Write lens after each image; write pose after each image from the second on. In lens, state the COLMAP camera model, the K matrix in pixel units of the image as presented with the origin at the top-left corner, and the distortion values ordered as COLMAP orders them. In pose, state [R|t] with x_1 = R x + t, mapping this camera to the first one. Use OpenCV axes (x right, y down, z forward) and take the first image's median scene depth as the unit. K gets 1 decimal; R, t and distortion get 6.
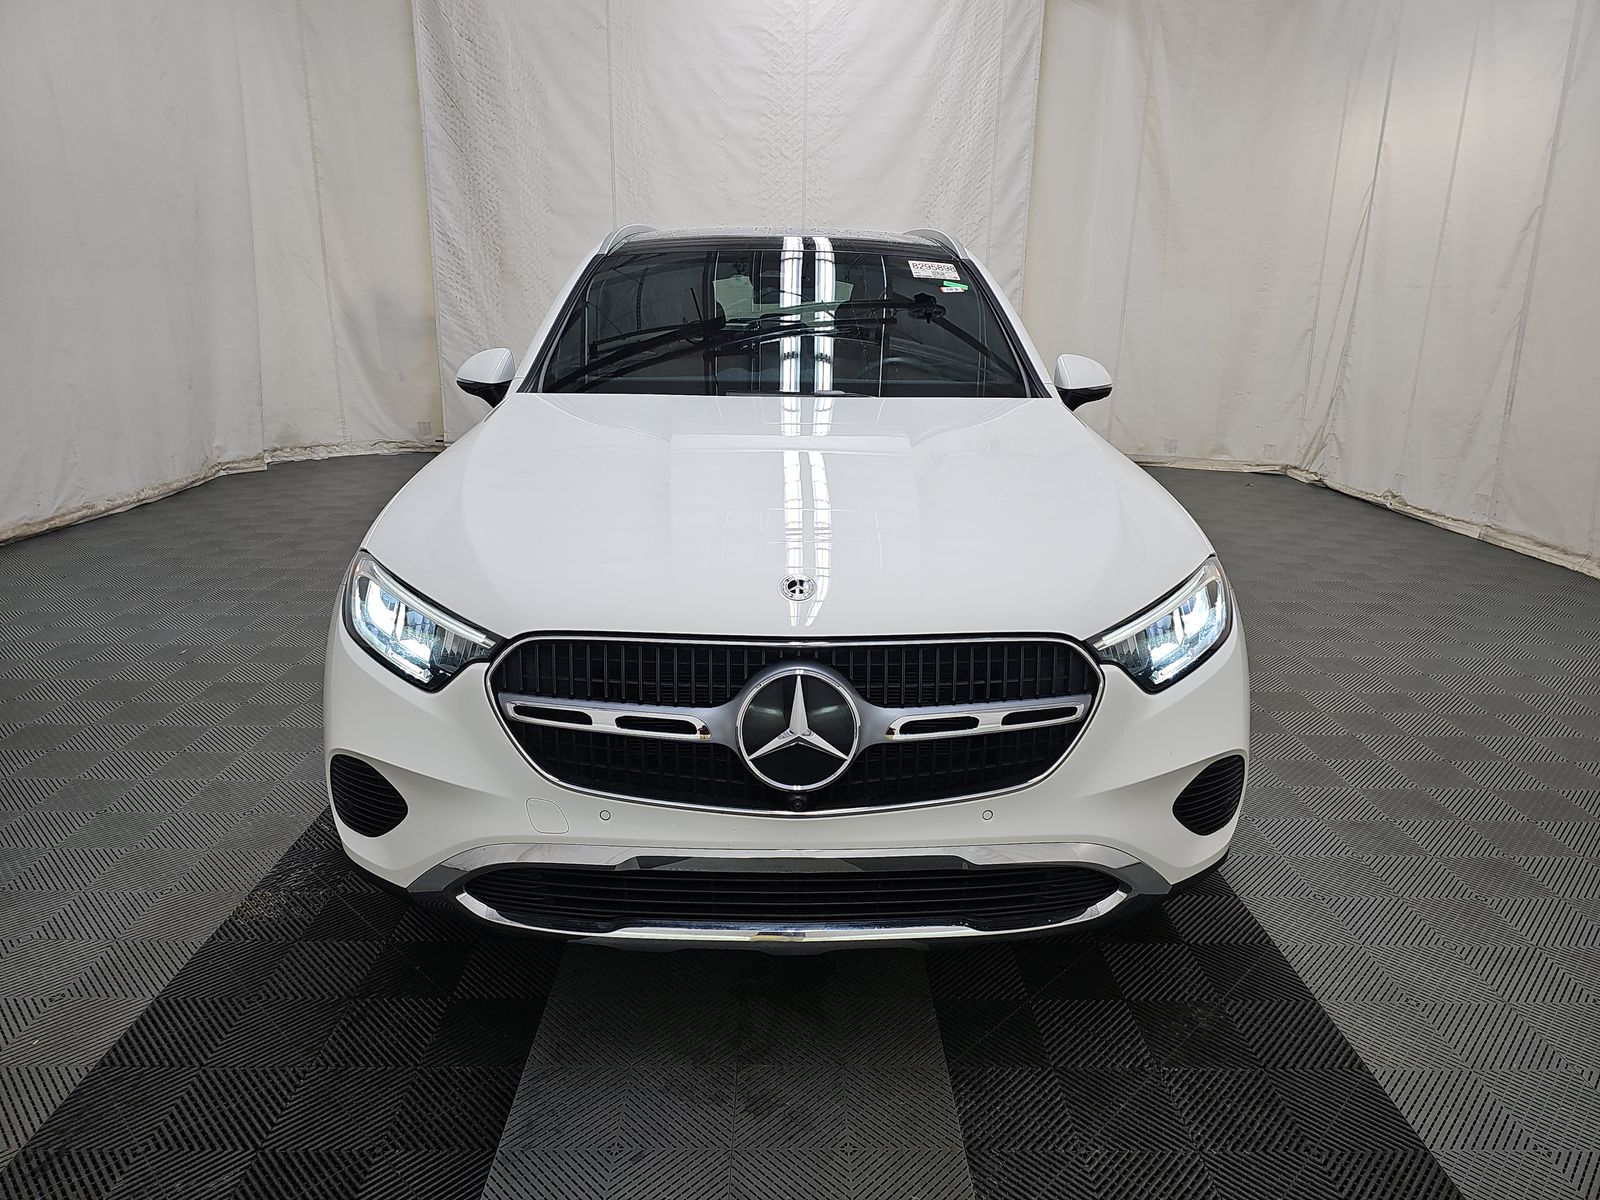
lens RADIAL K [[1042.6, 0, 810.4], [0, 1042.6, 605.9], [0, 0, 1]] dist [0.029435, -0.030470]
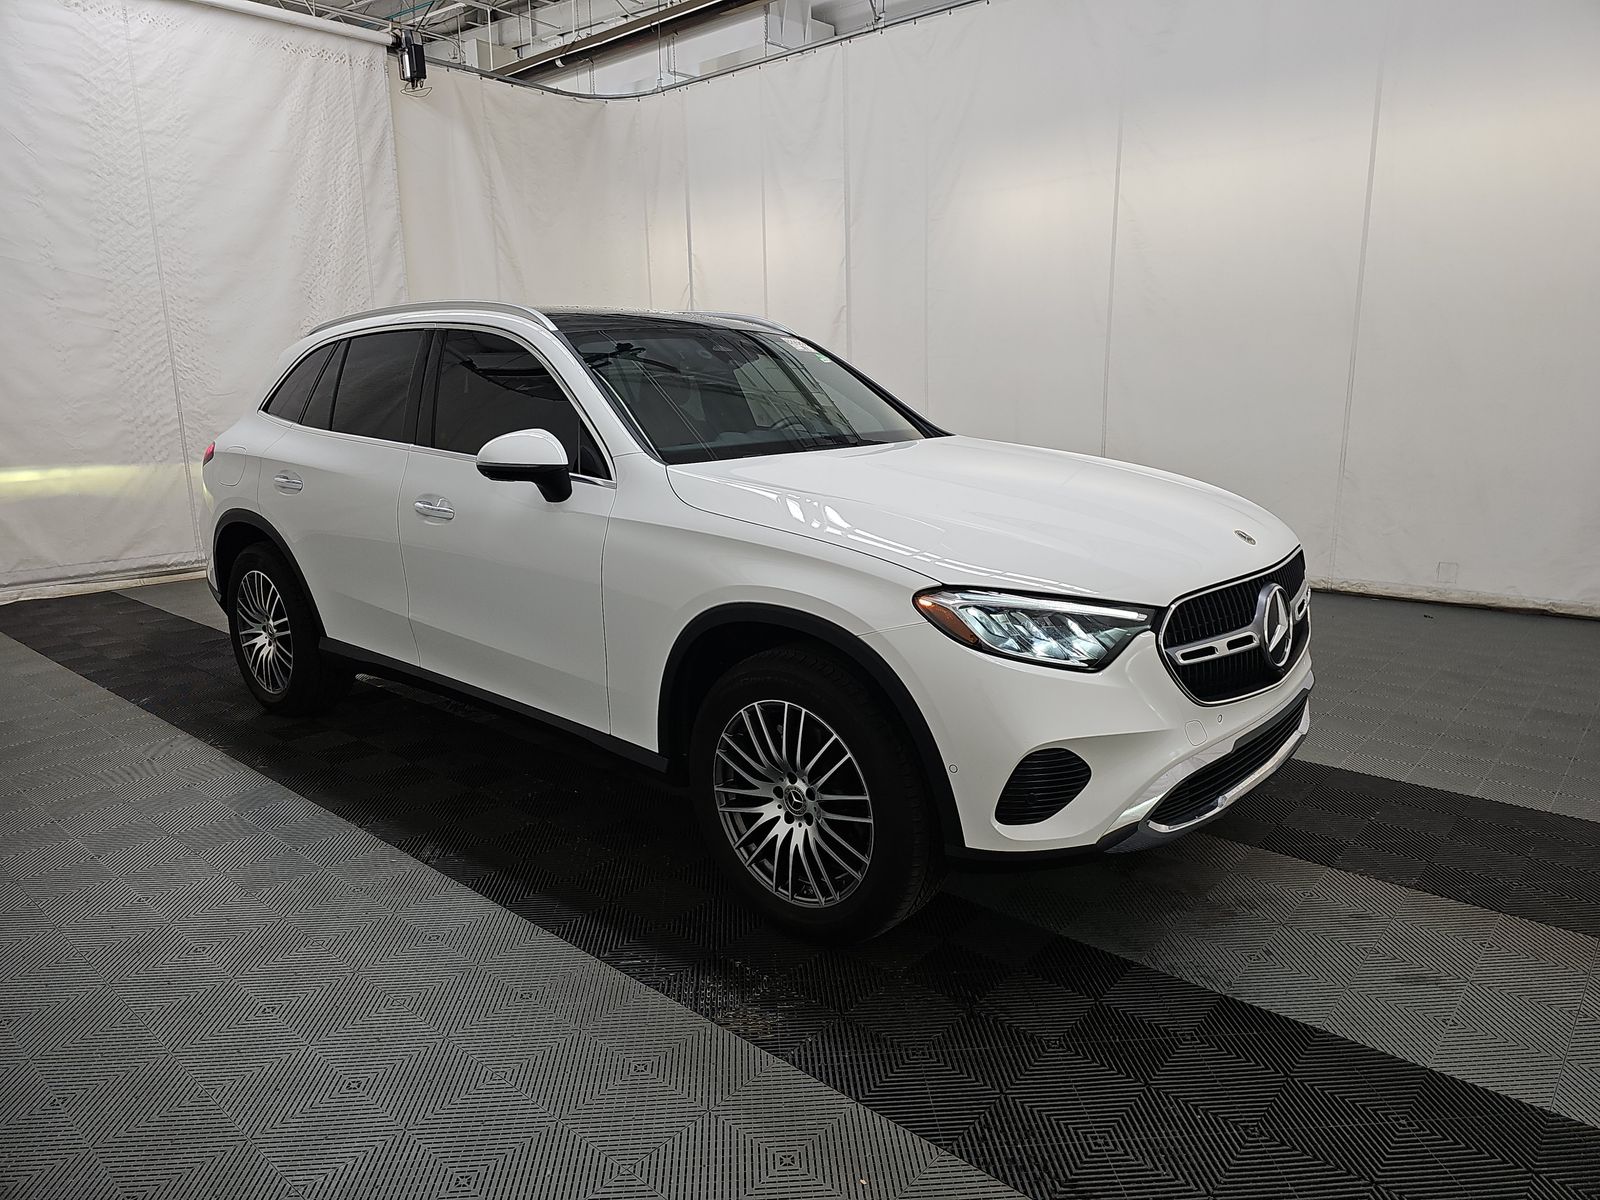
lens RADIAL K [[1042.6, 0, 796.8], [0, 1042.6, 604.7], [0, 0, 1]] dist [0.029435, -0.030470]
pose [[0.671235, -0.180750, 0.718869, -0.330206], [0.236264, 0.971401, 0.023637, -0.024139], [-0.702583, 0.153977, 0.694743, 0.084734]]
